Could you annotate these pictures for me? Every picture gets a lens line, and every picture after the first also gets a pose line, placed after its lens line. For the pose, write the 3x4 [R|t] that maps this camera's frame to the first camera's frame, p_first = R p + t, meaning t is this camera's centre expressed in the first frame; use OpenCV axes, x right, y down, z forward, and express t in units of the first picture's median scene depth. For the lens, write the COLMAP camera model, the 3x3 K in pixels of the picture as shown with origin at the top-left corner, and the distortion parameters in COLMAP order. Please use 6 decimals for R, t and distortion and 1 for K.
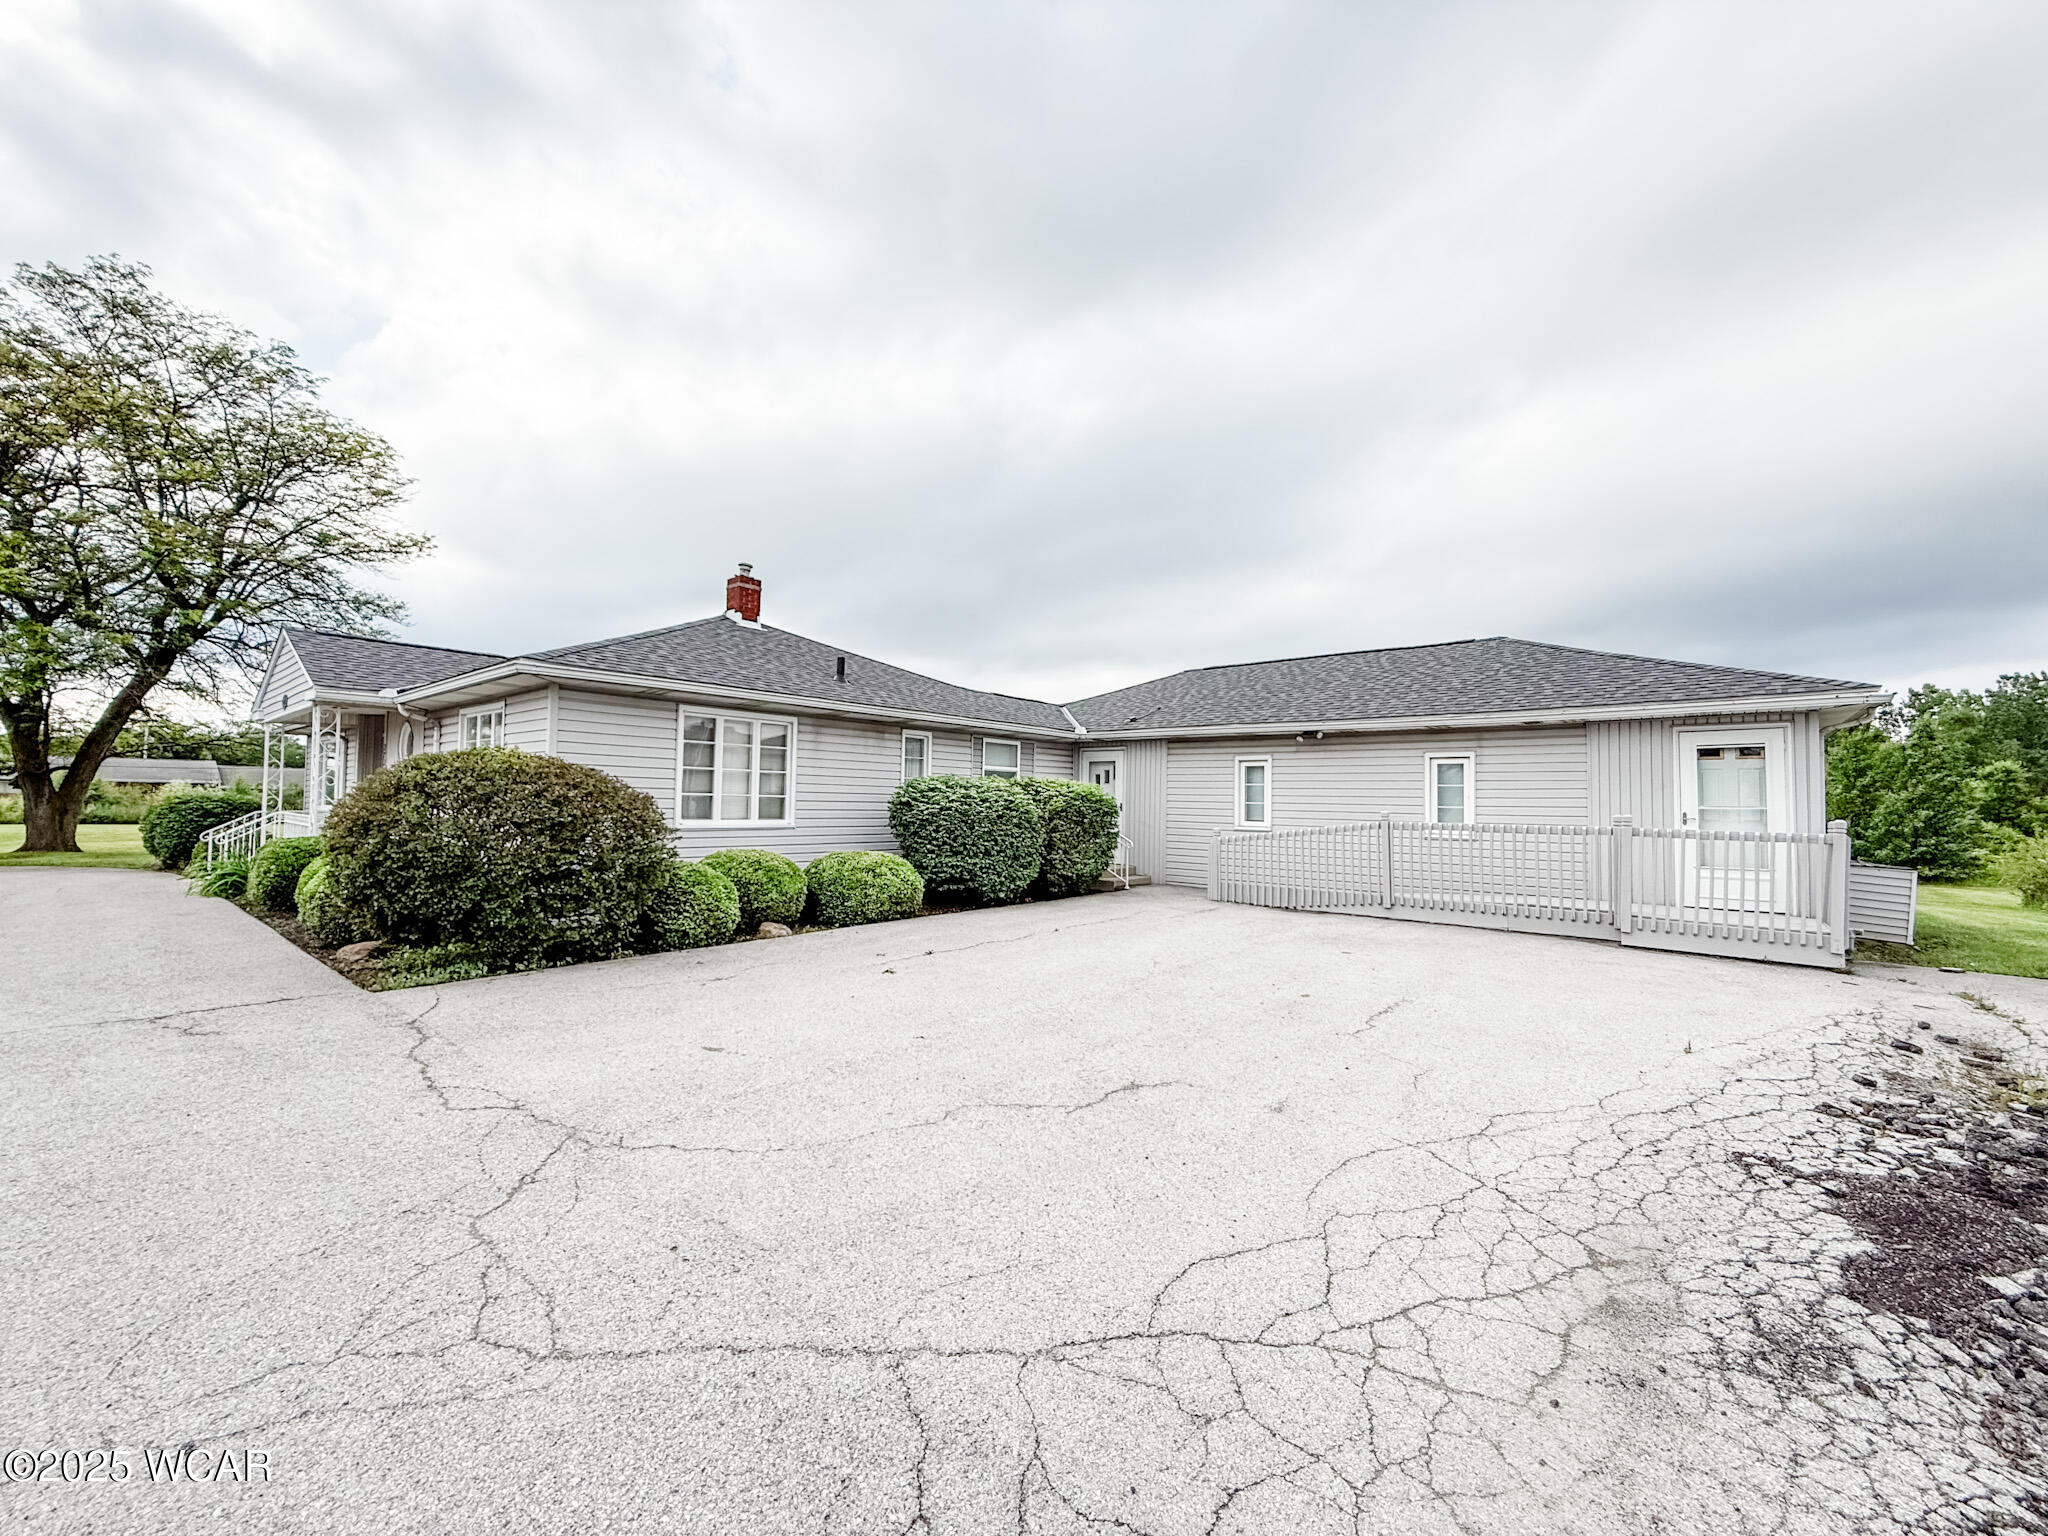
lens RADIAL K [[822.2, 0, 1037.9], [0, 822.2, 766.8], [0, 0, 1]] dist [-0.000460, 0.000089]
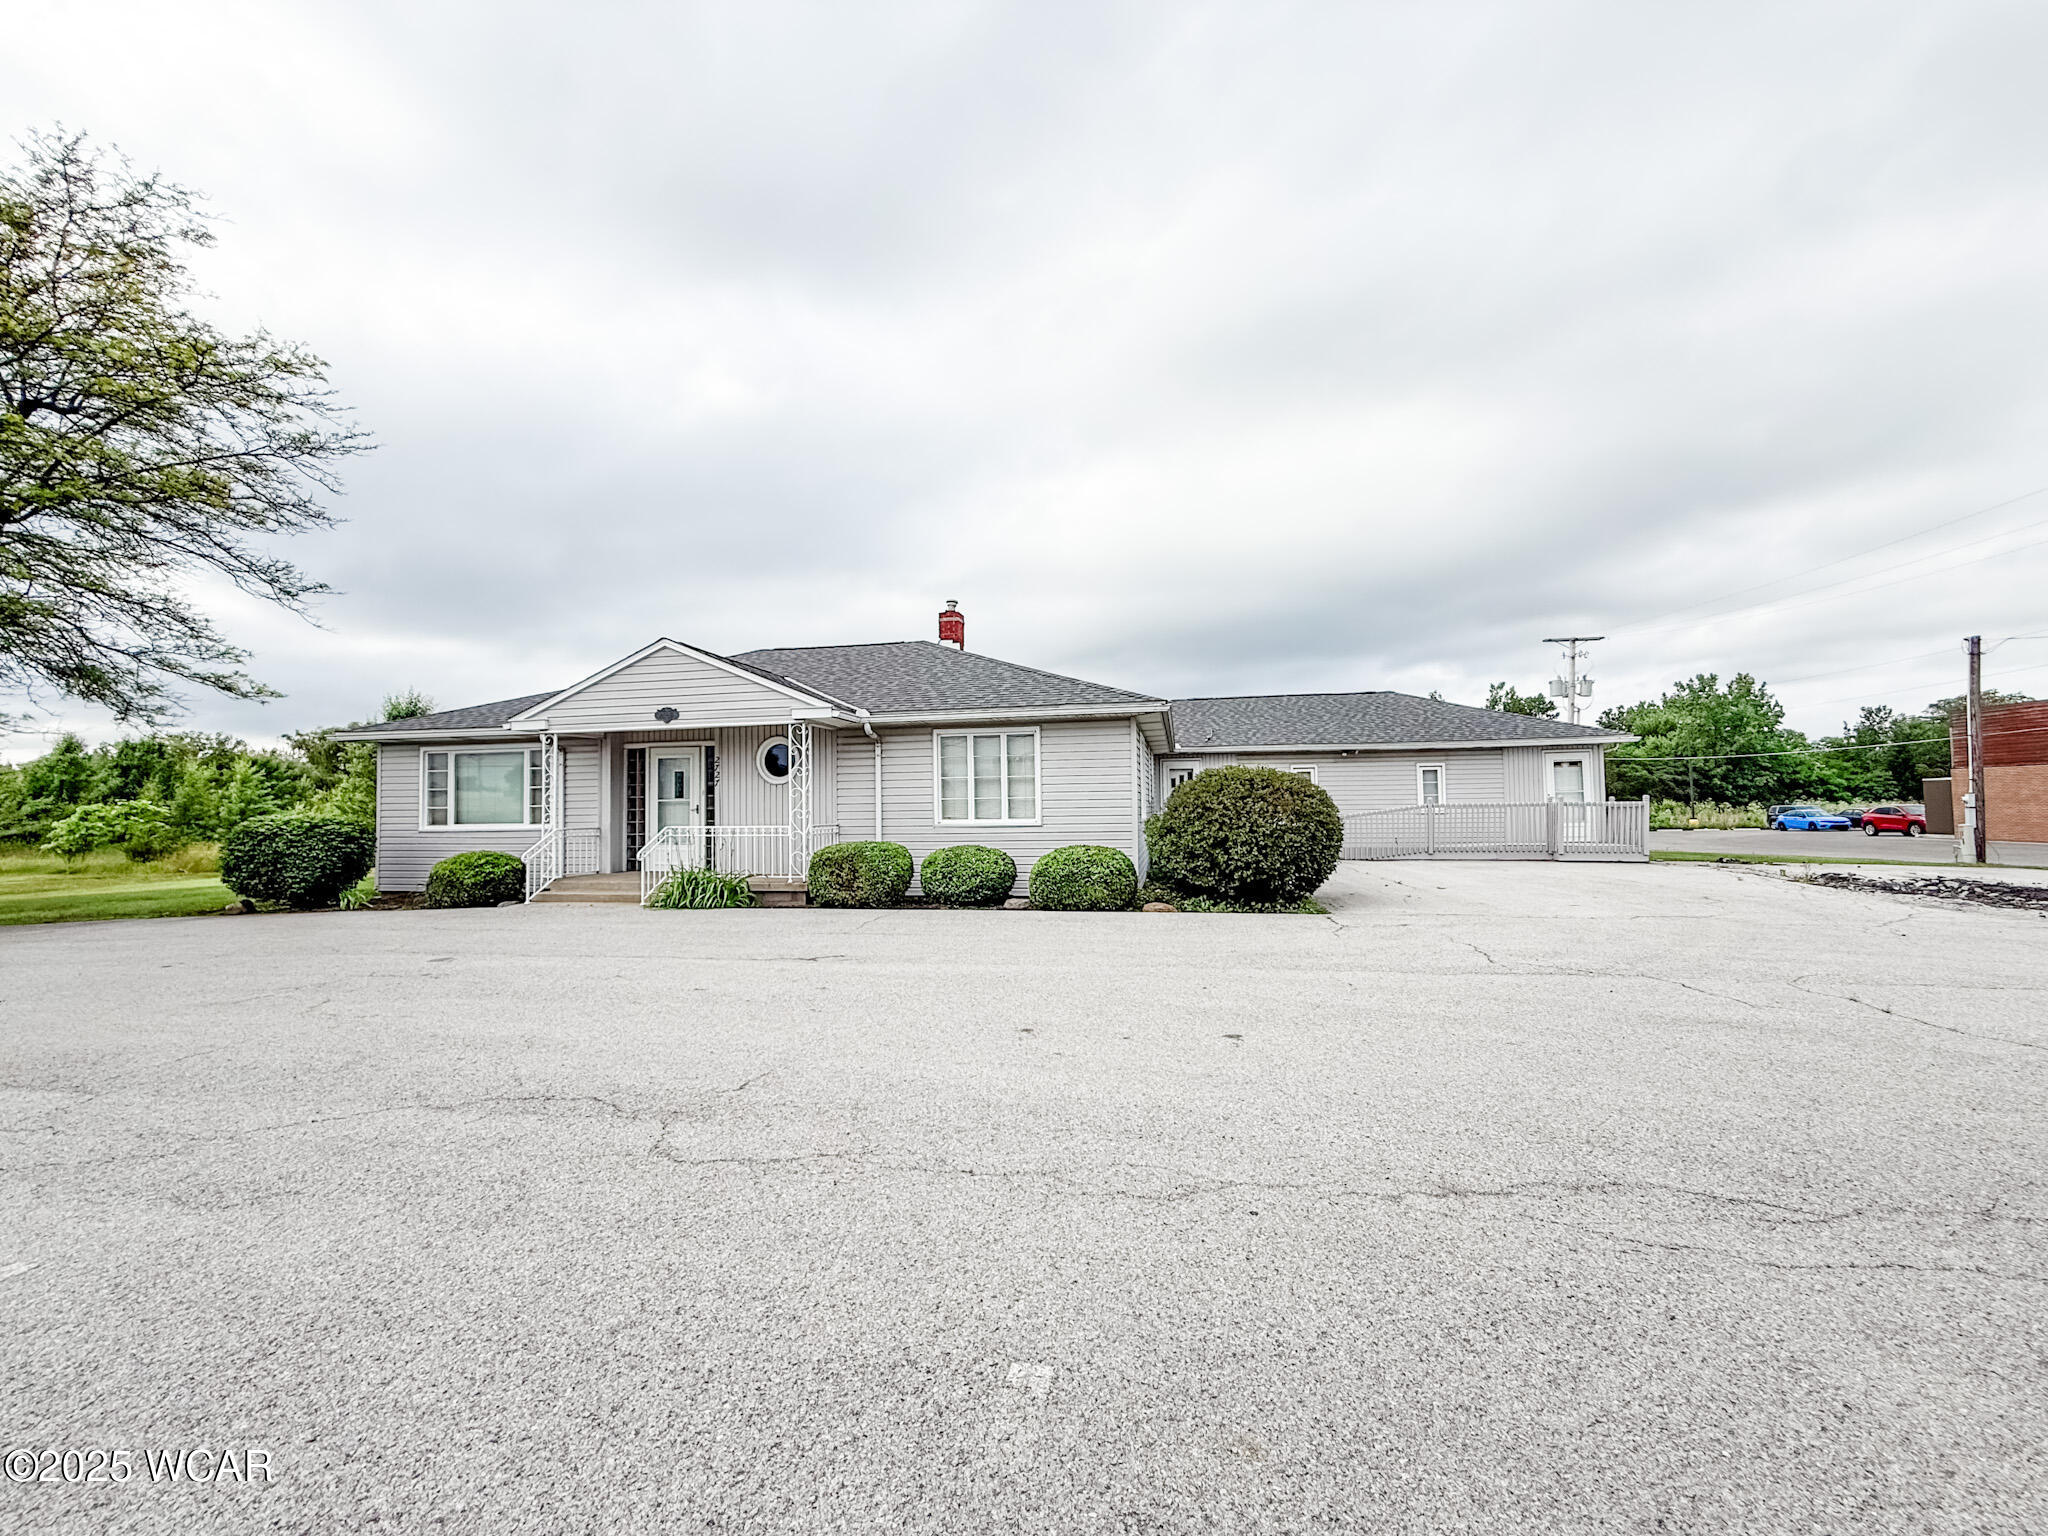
lens RADIAL K [[822.2, 0, 1033.4], [0, 822.2, 768.8], [0, 0, 1]] dist [-0.000460, 0.000089]
pose [[0.866964, -0.006408, 0.498330, -1.075442], [0.004074, 0.999975, 0.005772, -0.018291], [-0.498354, -0.002974, 0.866968, -0.074656]]
